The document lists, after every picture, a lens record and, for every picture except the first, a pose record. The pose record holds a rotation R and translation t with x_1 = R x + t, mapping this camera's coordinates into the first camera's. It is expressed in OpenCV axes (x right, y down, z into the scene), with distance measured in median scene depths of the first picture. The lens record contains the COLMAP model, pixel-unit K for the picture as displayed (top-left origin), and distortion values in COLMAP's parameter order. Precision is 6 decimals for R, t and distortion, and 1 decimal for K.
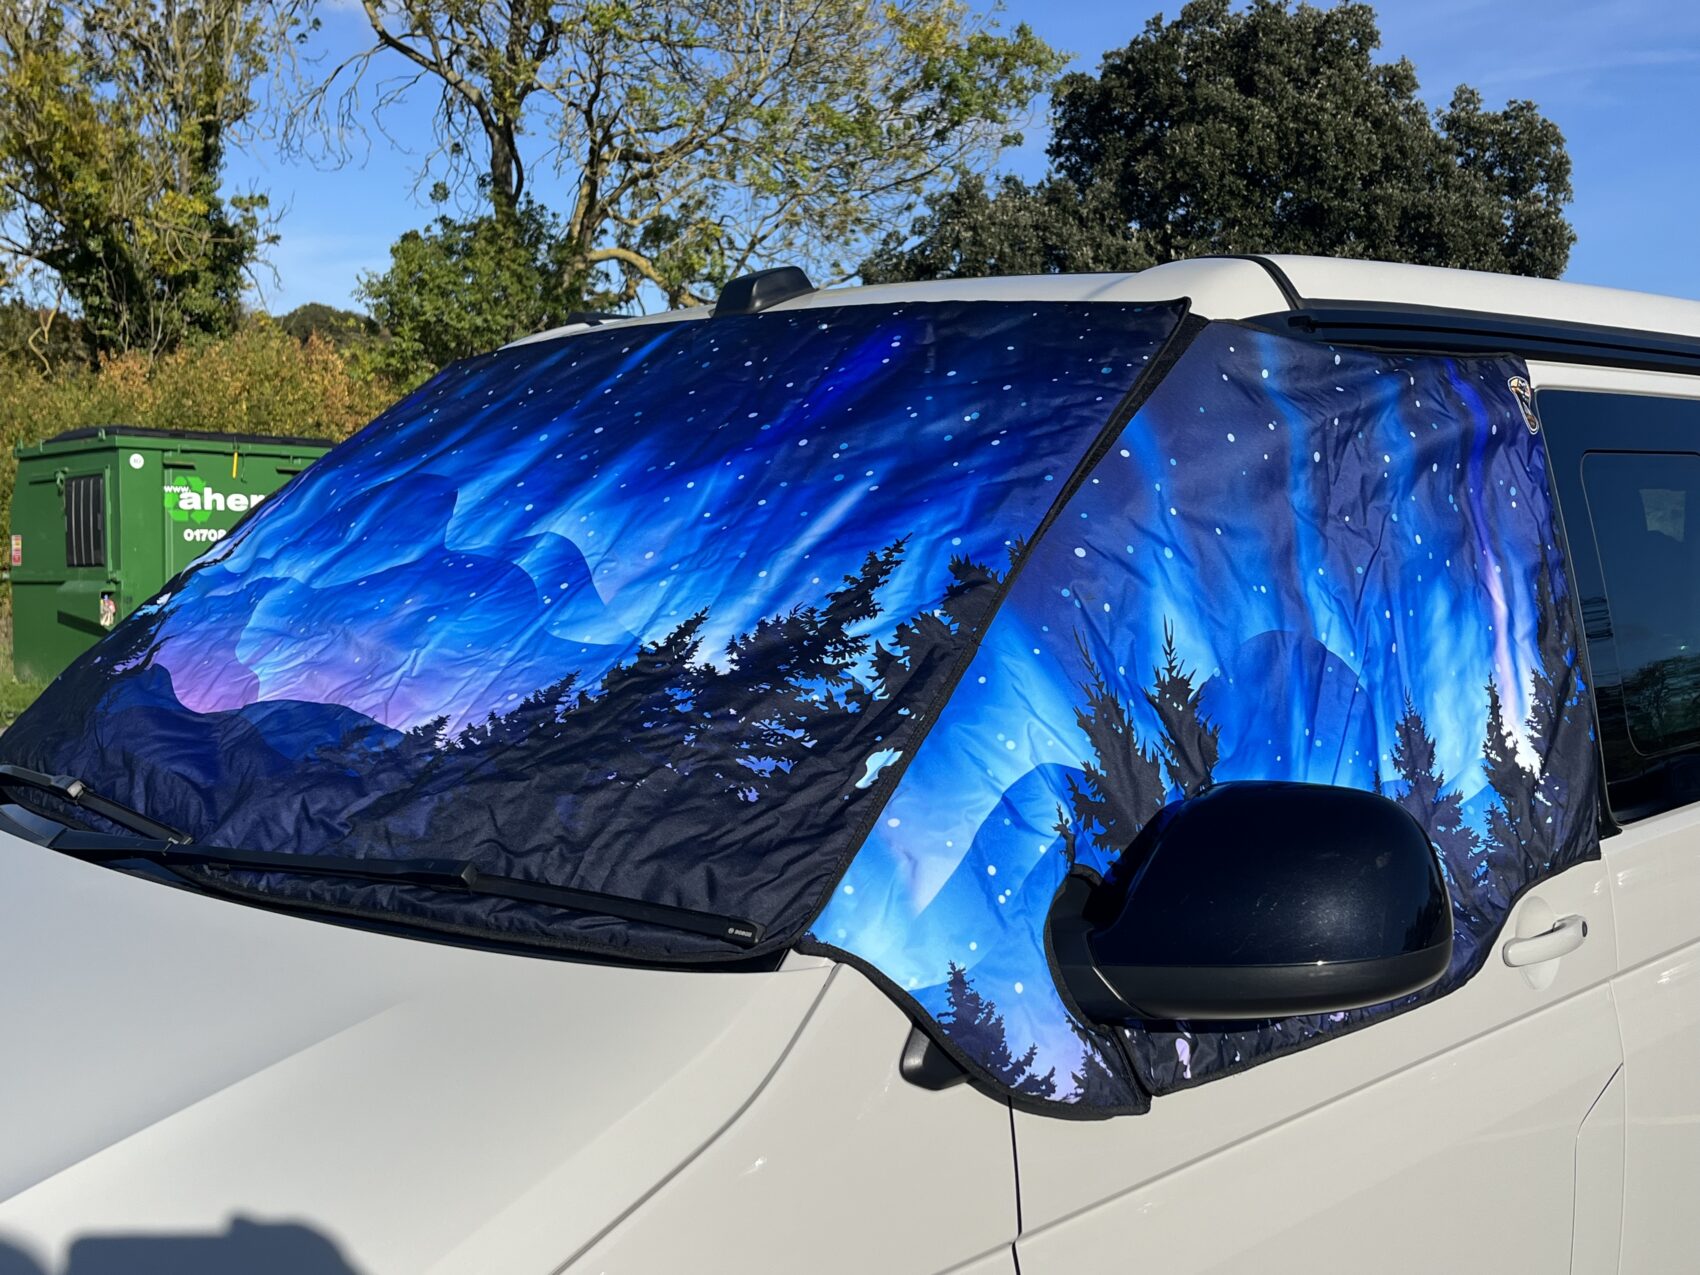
lens RADIAL K [[1819.6, 0, 882.6], [0, 1819.6, 655.3], [0, 0, 1]] dist [0.006799, 0.010582]
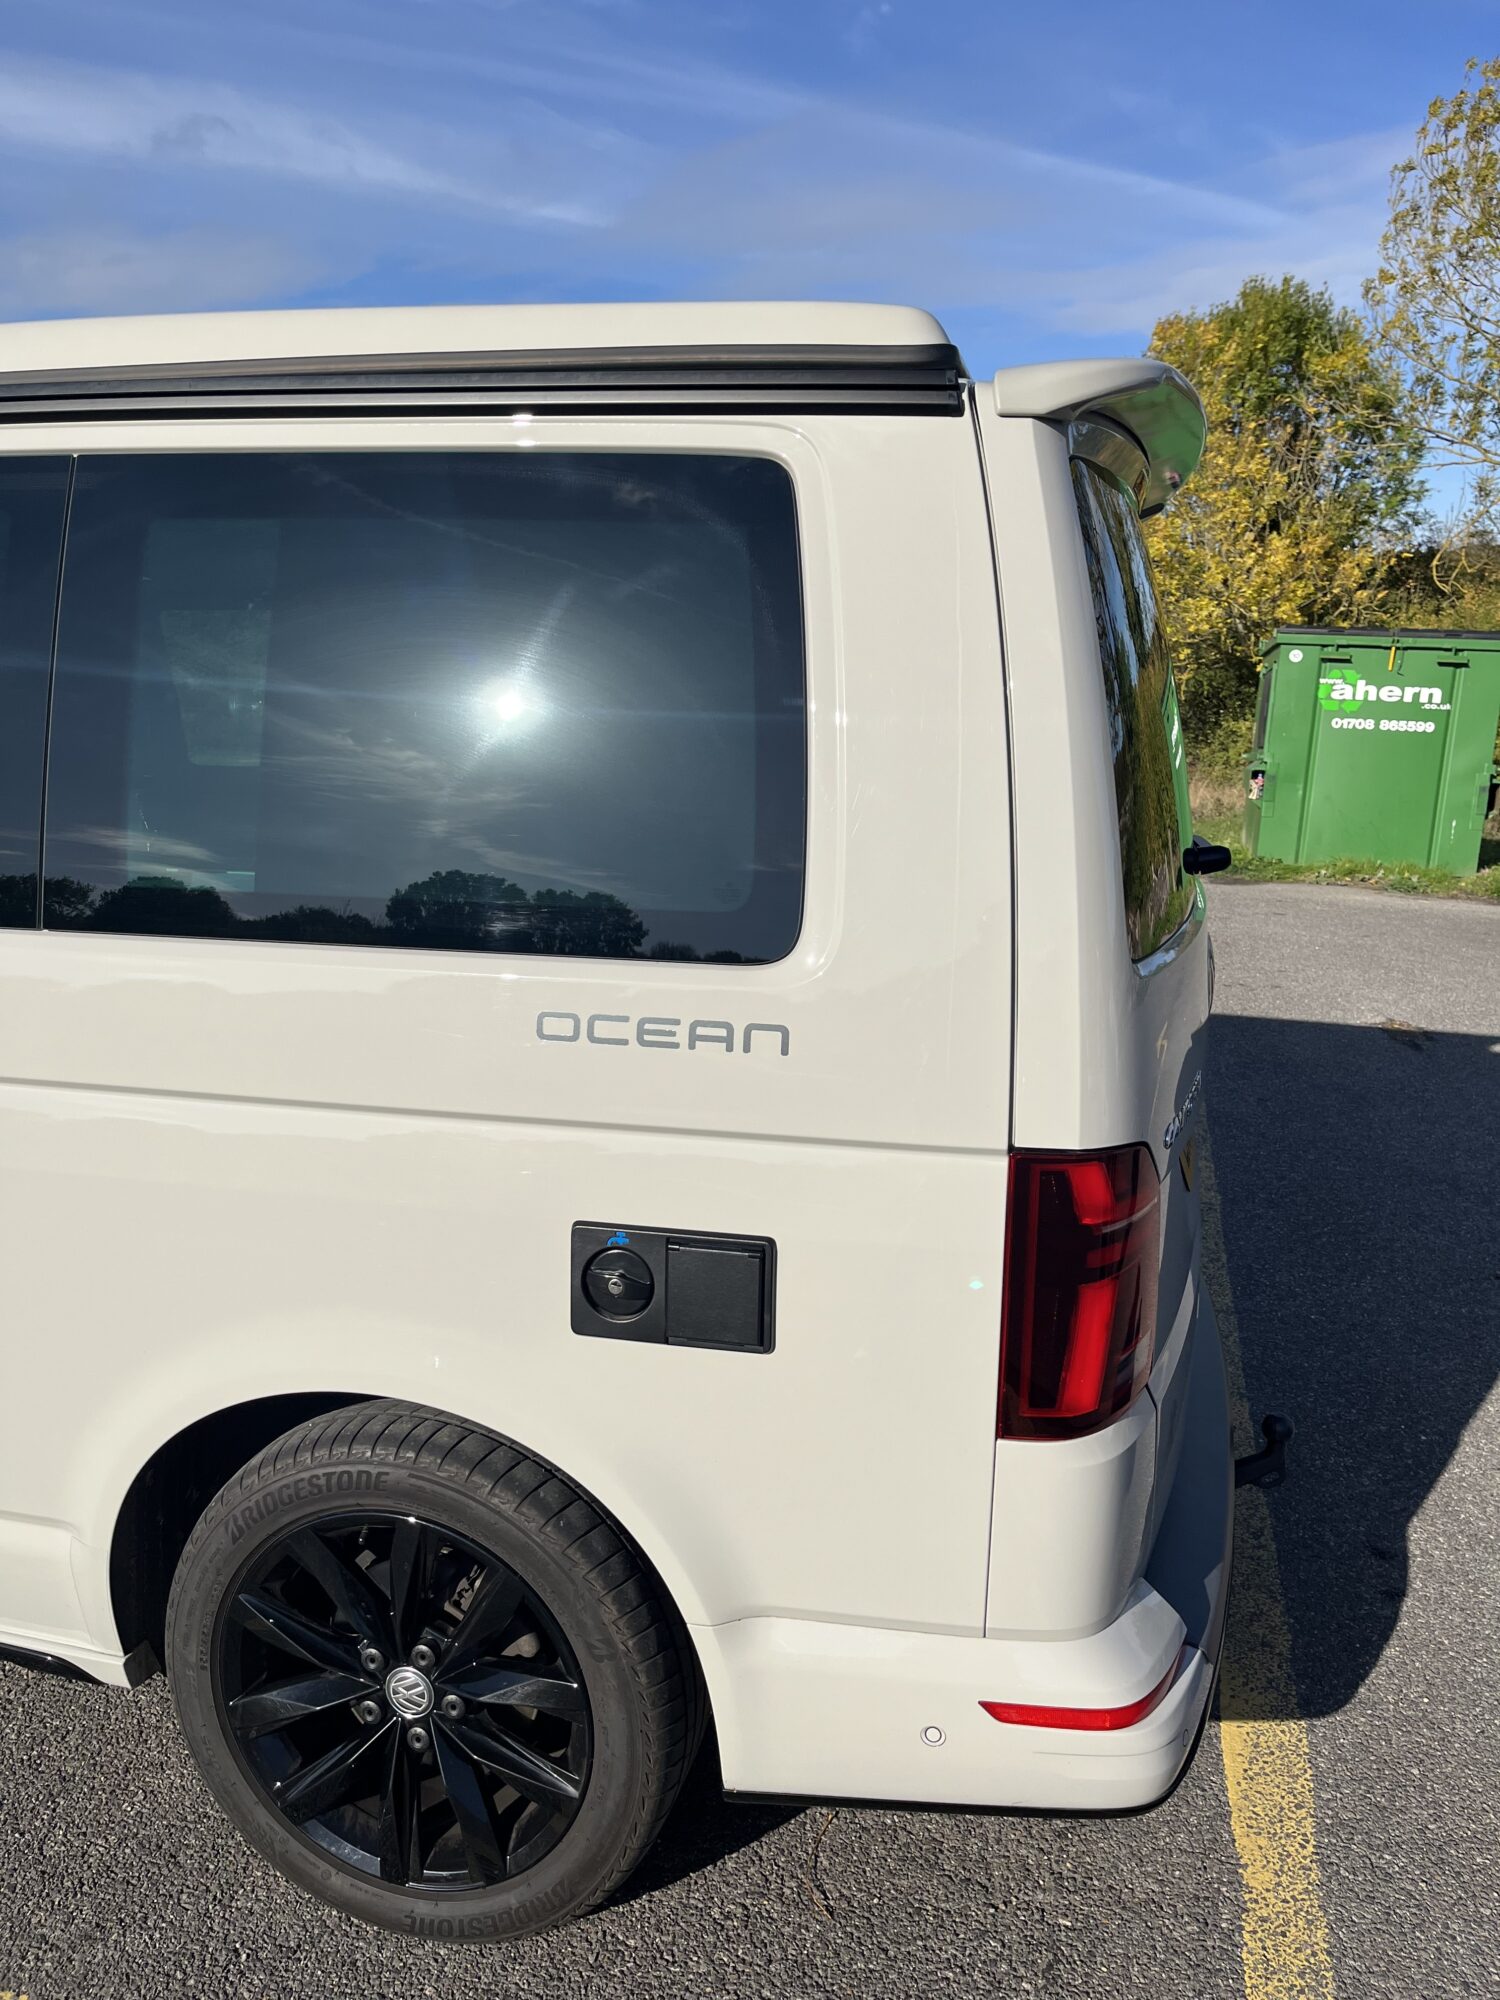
lens RADIAL K [[1512.3, 0, 753.1], [0, 1512.3, 990.7], [0, 0, 1]] dist [0.057859, -0.088870]
pose [[0.495981, 0.172465, -0.851034, 0.182538], [-0.088392, 0.985014, 0.148102, -0.008245], [0.863823, 0.001768, 0.503793, 0.160772]]
